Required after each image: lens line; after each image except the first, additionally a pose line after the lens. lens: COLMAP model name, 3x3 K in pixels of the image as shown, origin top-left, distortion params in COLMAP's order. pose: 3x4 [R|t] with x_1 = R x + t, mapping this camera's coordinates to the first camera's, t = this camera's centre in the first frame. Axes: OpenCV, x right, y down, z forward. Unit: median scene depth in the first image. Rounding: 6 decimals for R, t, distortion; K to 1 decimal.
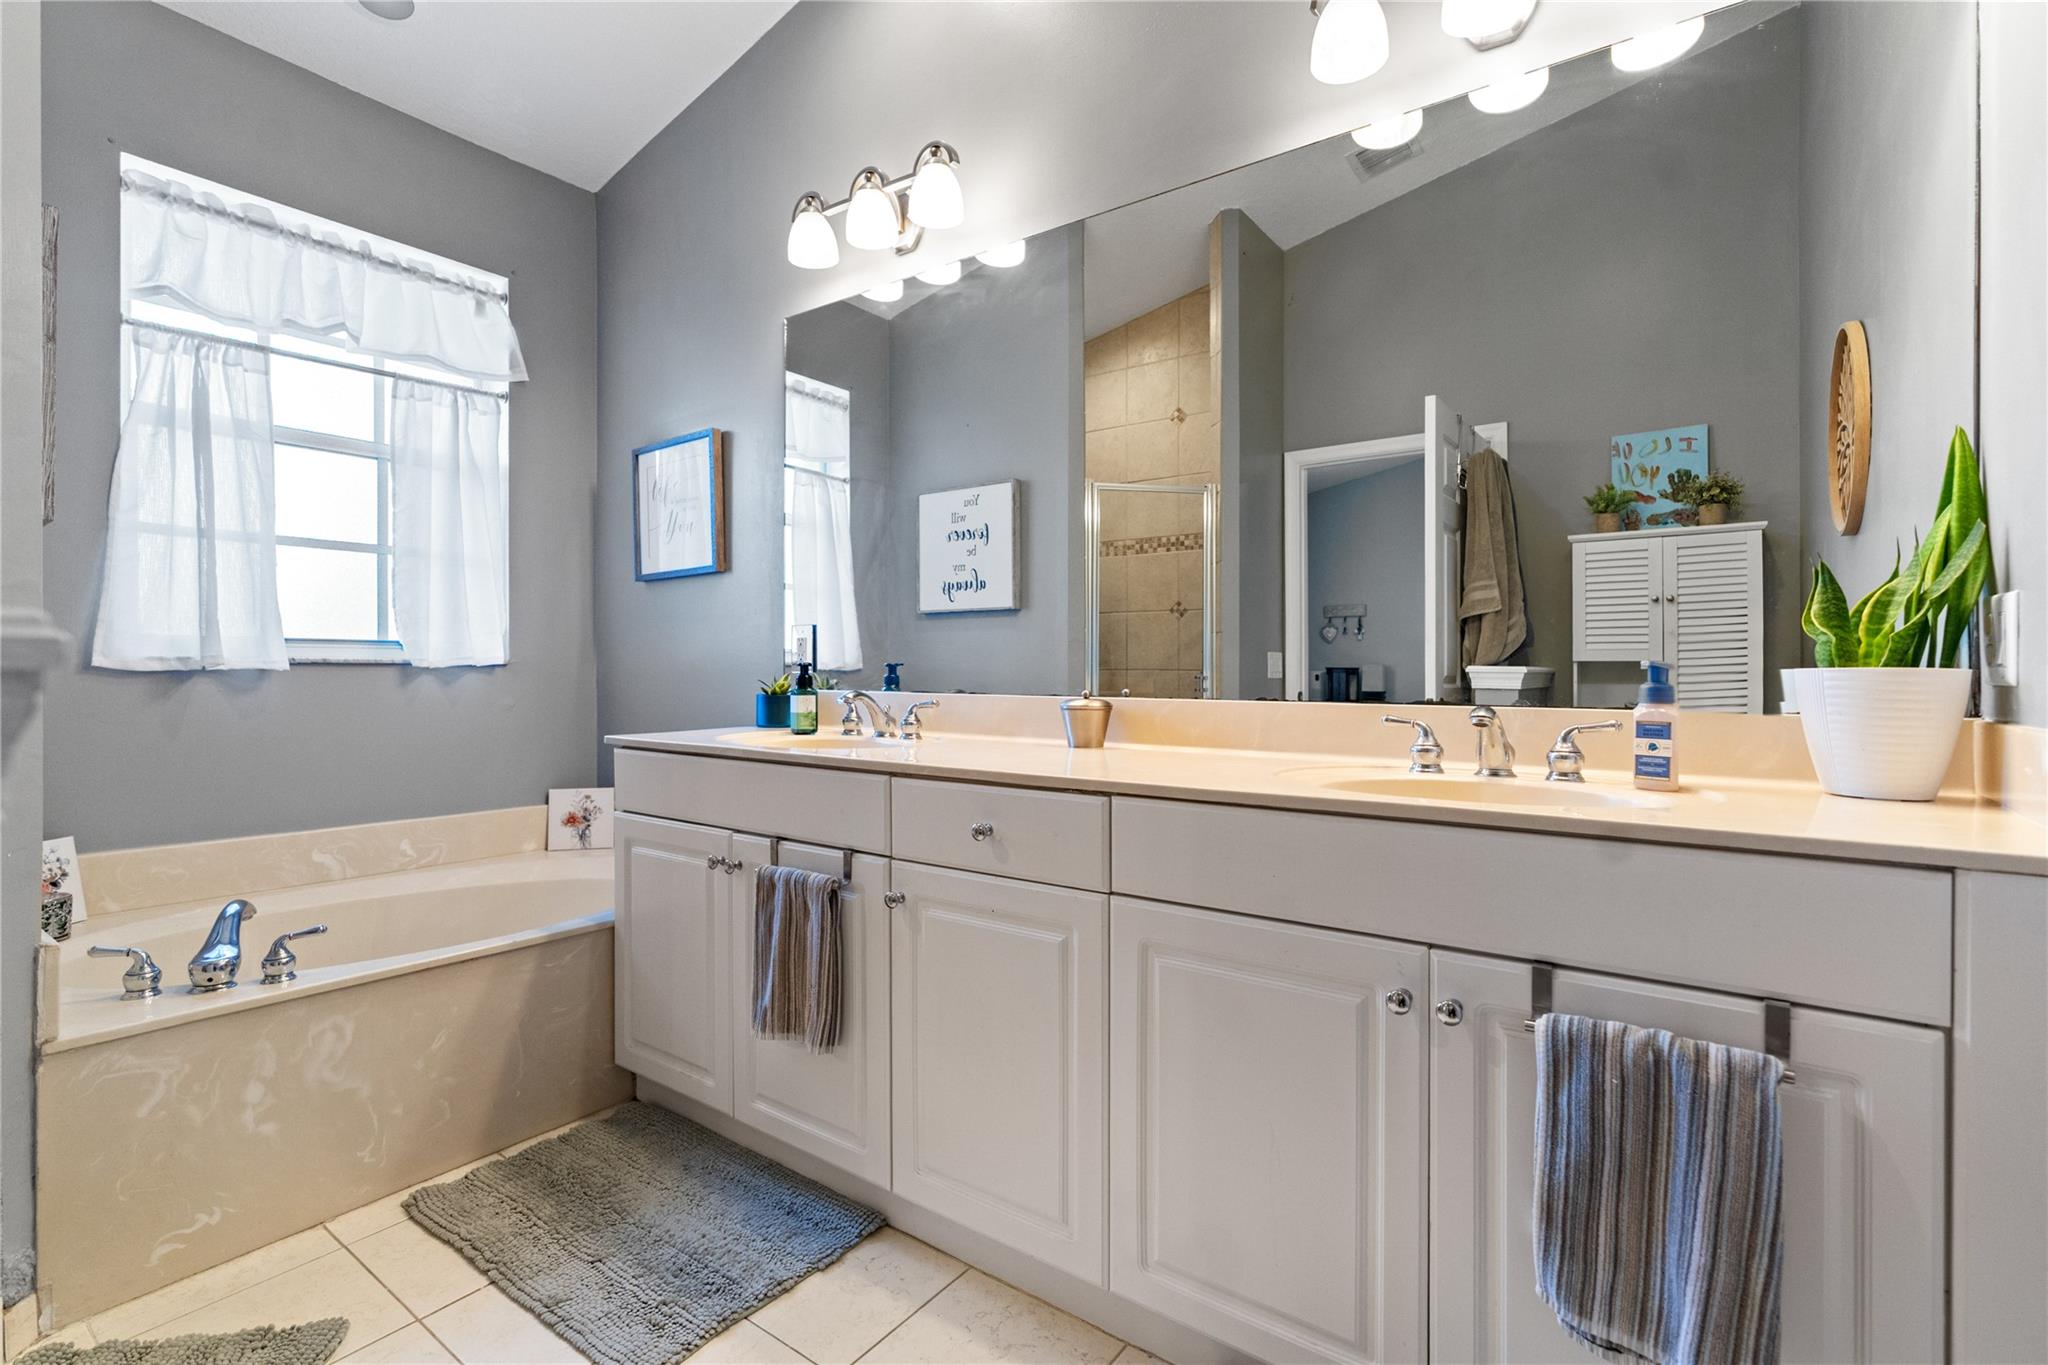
lens RADIAL K [[927.8, 0, 1024.0], [0, 927.8, 682.5], [0, 0, 1]] dist [-0.000538, -0.000042]
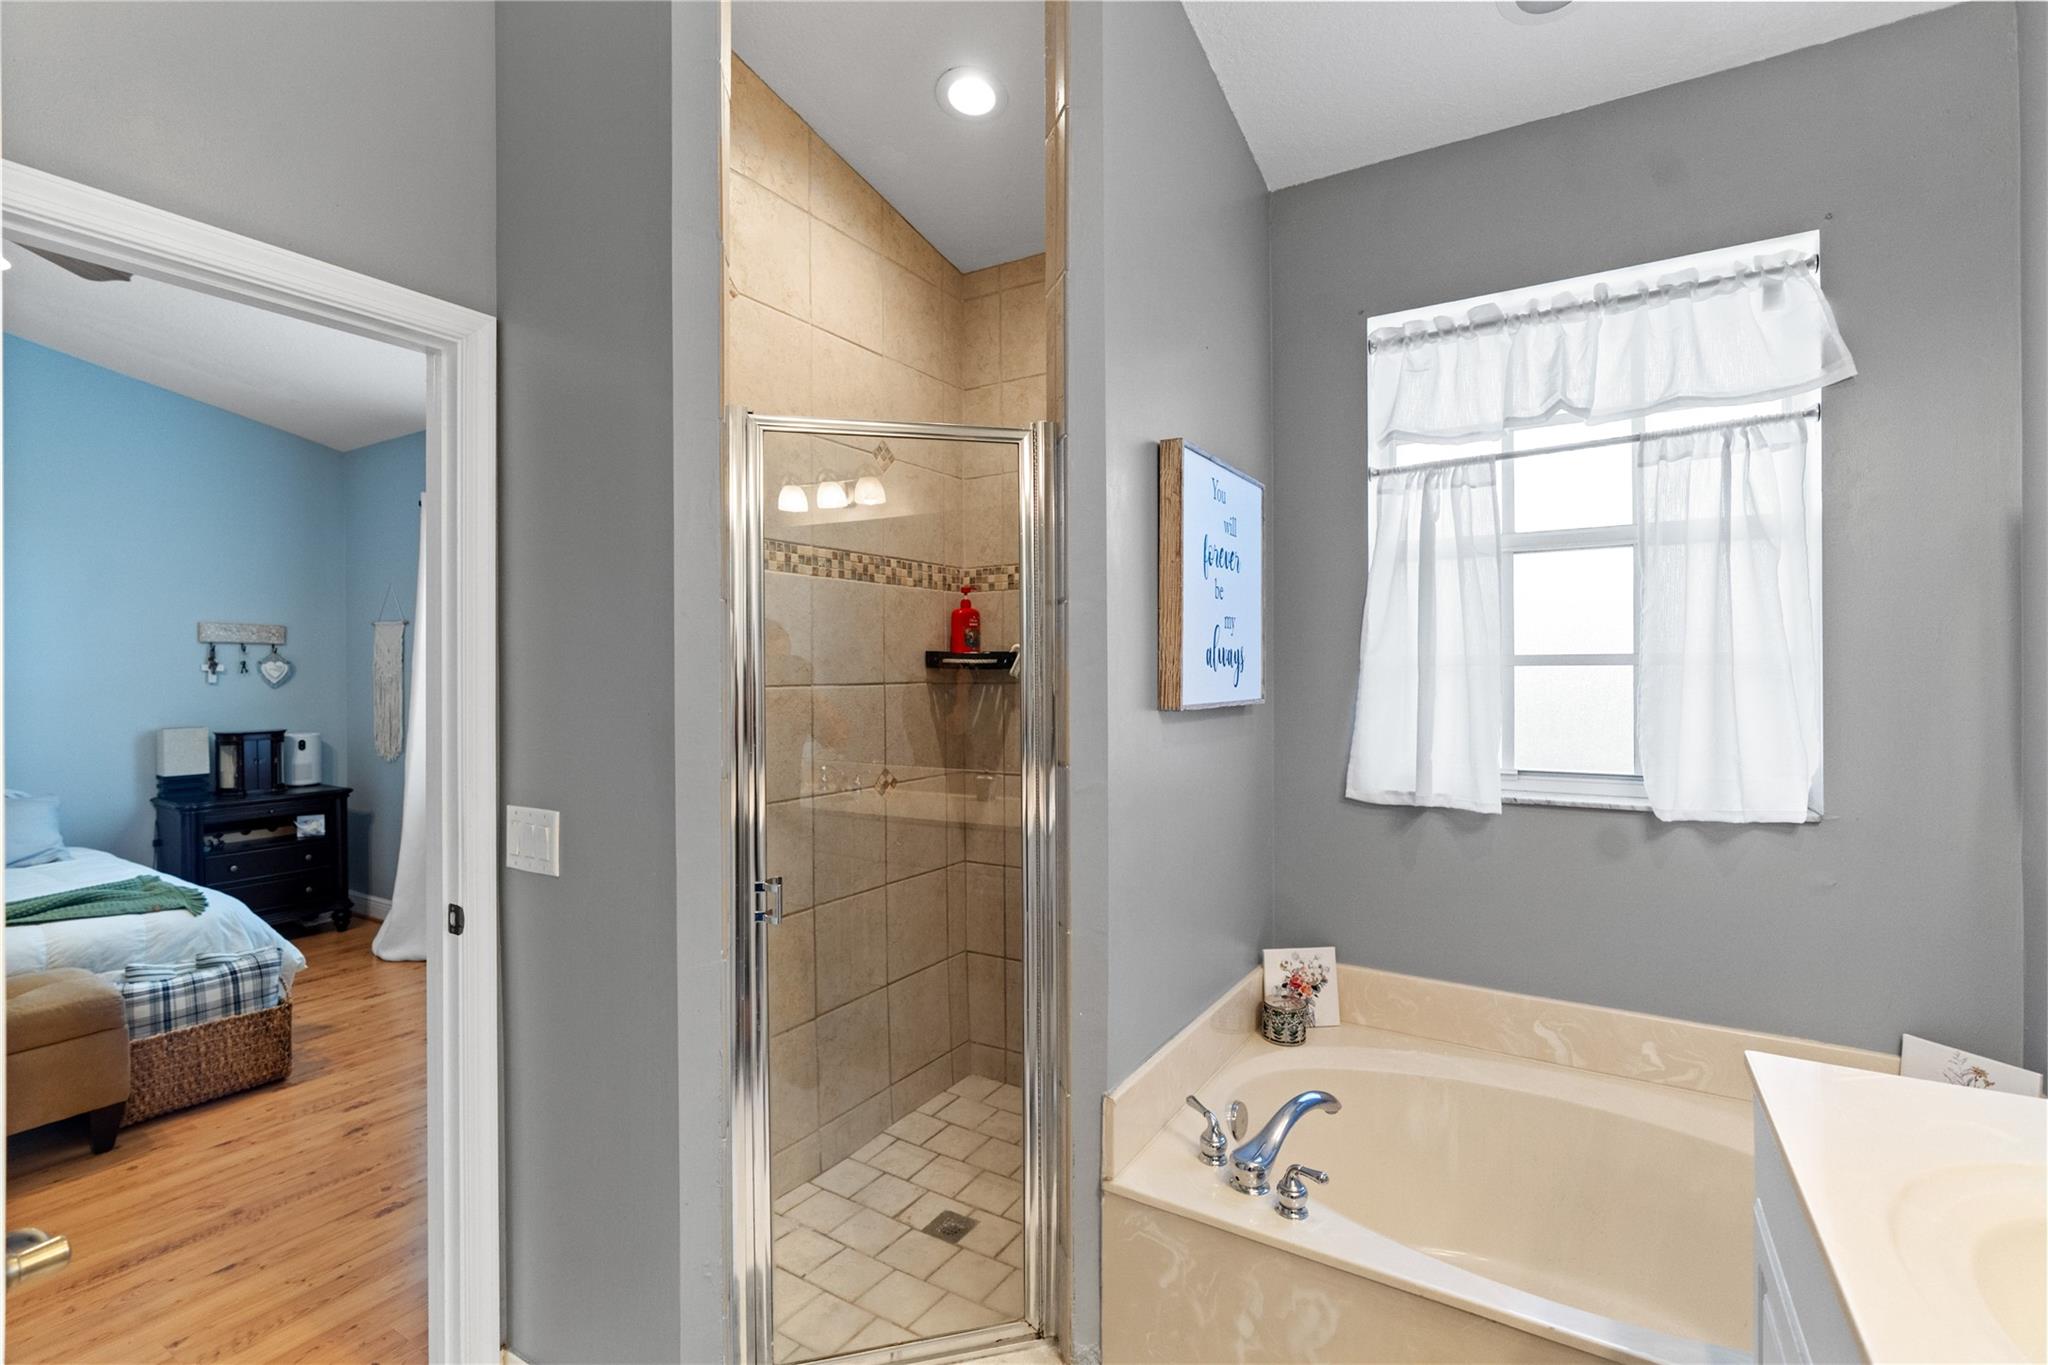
lens RADIAL K [[930.8, 0, 1027.2], [0, 930.8, 668.2], [0, 0, 1]] dist [-0.002386, 0.000263]
pose [[0.074349, 0.002887, -0.997228, 0.060480], [-0.003292, 0.999991, 0.002649, -0.148054], [0.997227, 0.003086, 0.074358, 0.461206]]
